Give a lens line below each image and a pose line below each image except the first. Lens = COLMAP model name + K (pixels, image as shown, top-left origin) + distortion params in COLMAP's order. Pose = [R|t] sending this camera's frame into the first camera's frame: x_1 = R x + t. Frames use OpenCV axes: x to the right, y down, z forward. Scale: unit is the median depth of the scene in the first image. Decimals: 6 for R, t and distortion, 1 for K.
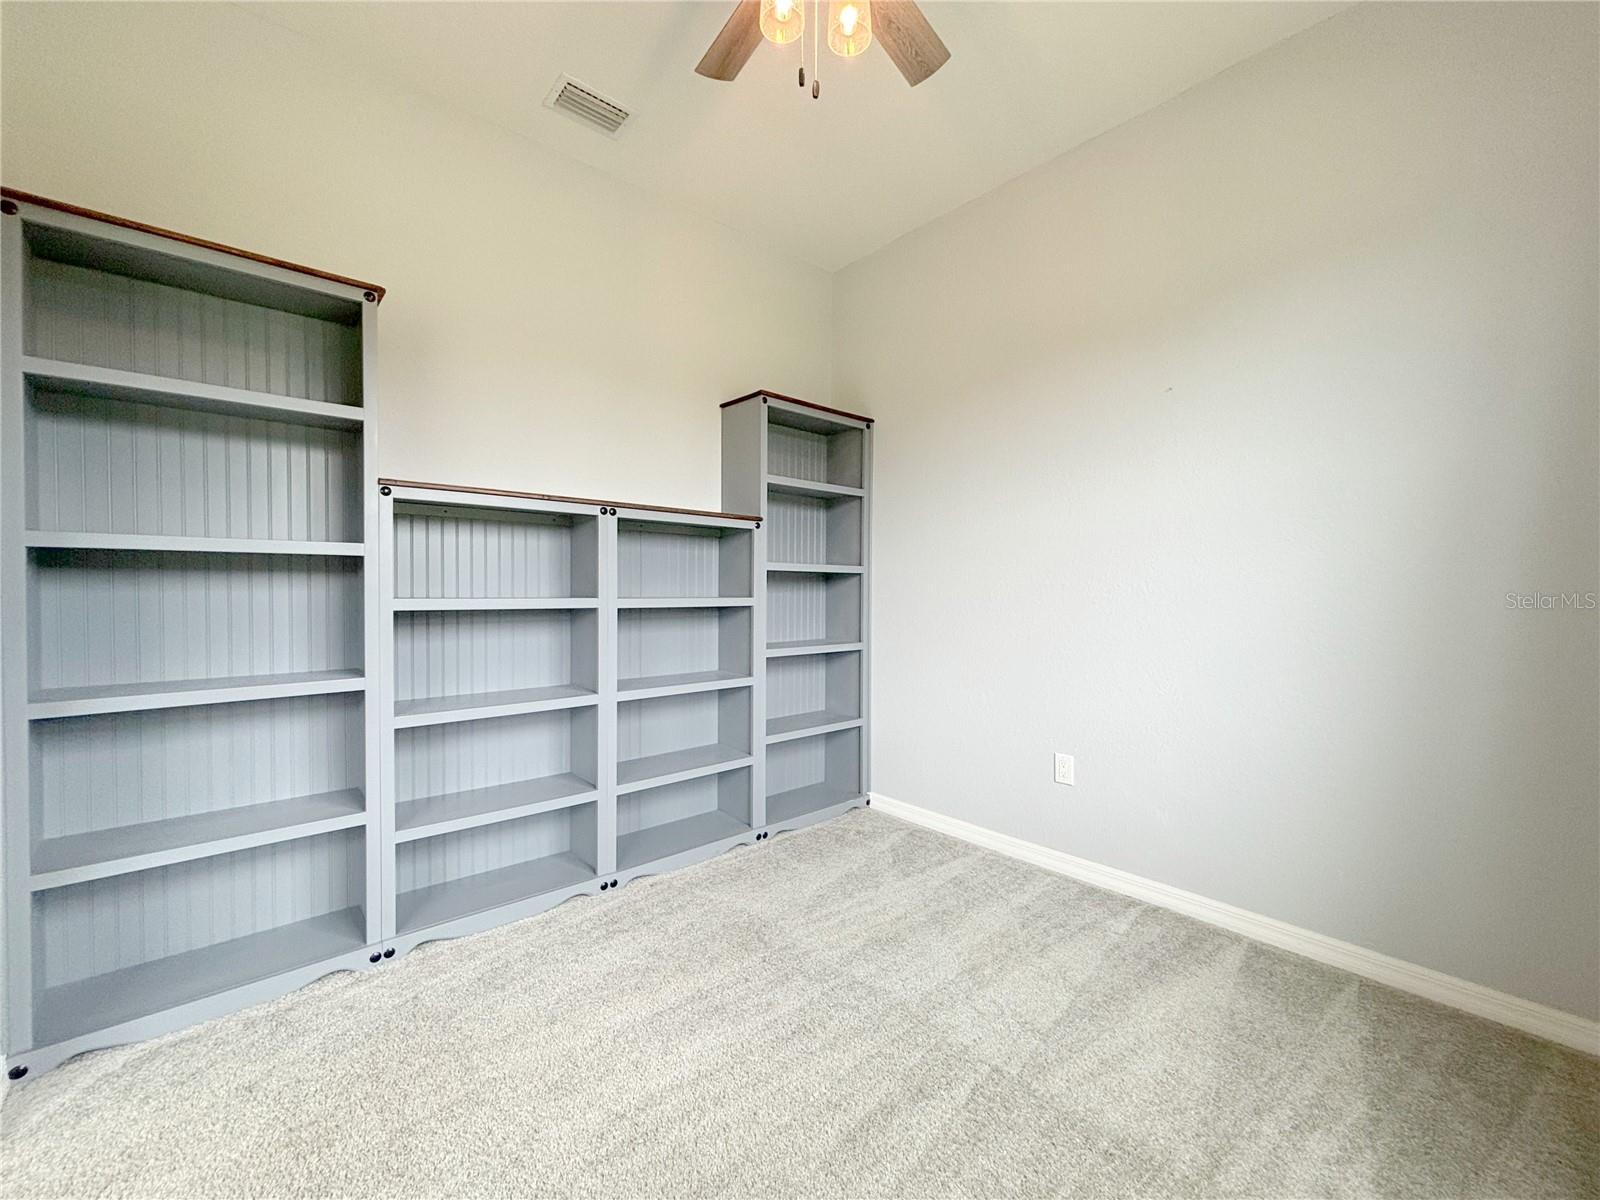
lens RADIAL K [[628.5, 0, 800.0], [0, 628.5, 600.0], [0, 0, 1]] dist [0.002826, 0.000568]
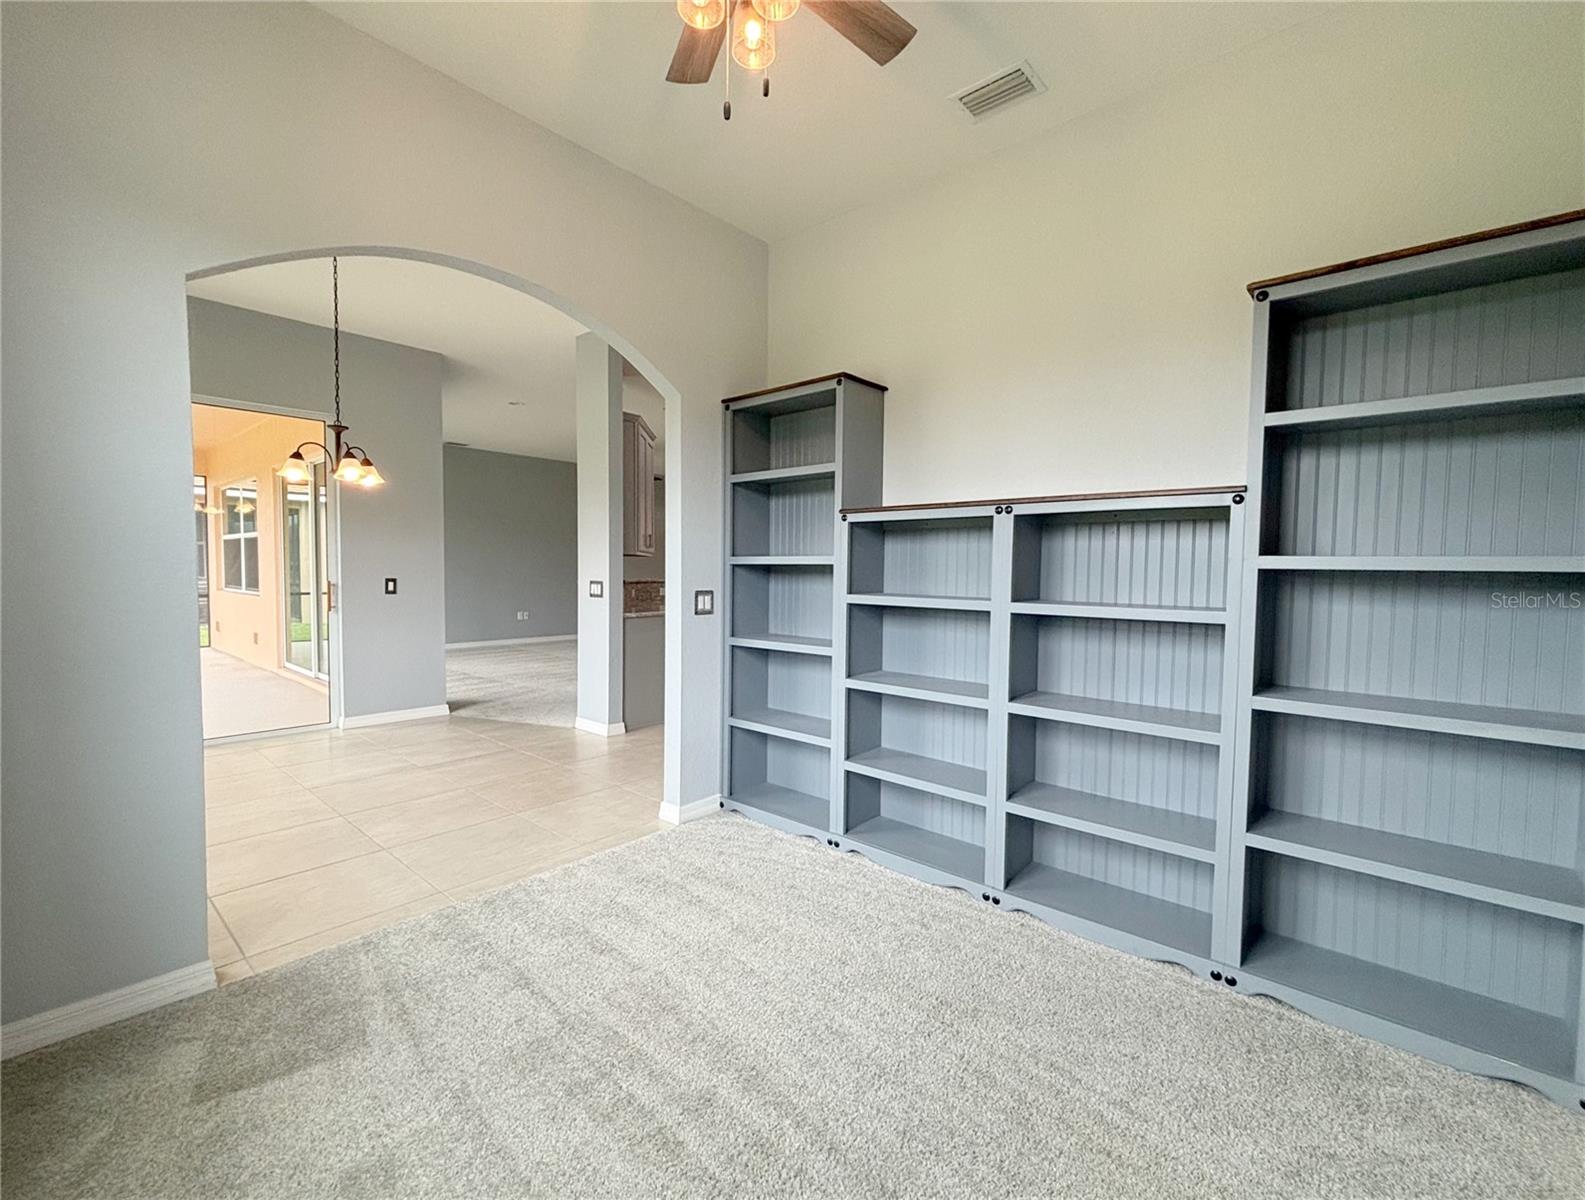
lens RADIAL K [[645.1, 0, 795.3], [0, 645.1, 610.1], [0, 0, 1]] dist [-0.001076, 0.000043]
pose [[0.177566, 0.044444, -0.983105, 0.598027], [-0.051165, 0.998046, 0.035879, -0.008164], [0.982778, 0.043930, 0.179493, 0.513002]]
